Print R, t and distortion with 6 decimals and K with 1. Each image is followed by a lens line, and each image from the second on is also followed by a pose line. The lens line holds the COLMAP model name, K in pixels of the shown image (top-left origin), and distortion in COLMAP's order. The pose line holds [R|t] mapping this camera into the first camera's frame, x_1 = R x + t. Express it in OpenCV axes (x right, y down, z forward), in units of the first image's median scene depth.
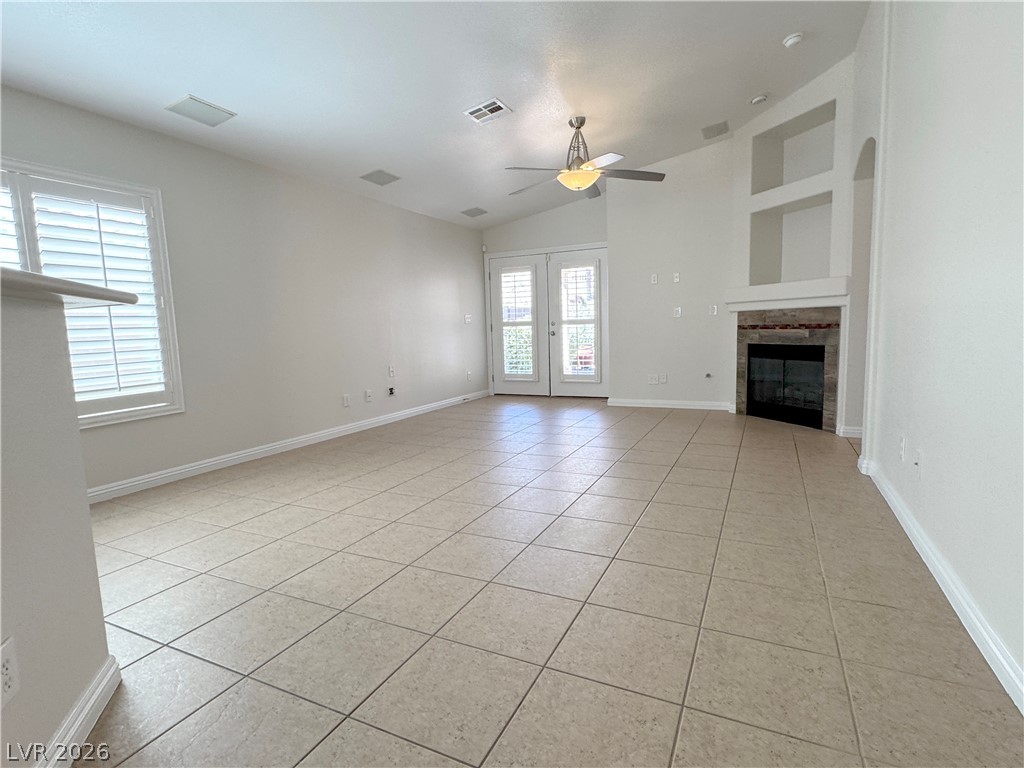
lens RADIAL K [[527.0, 0, 516.6], [0, 527.0, 387.7], [0, 0, 1]] dist [0.001178, 0.000534]
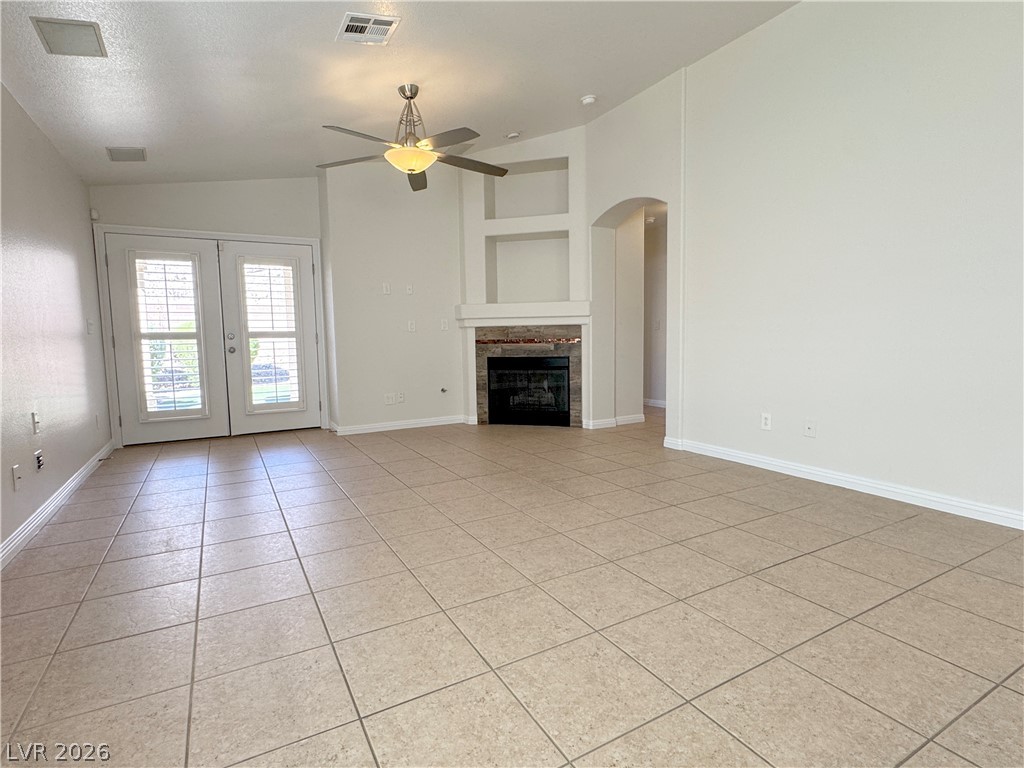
lens RADIAL K [[527.0, 0, 507.8], [0, 527.0, 385.1], [0, 0, 1]] dist [0.001178, 0.000534]
pose [[0.569922, -0.058541, 0.819611, -0.417845], [0.095075, 0.995458, 0.004990, -0.029300], [-0.816180, 0.075081, 0.572898, 0.364253]]
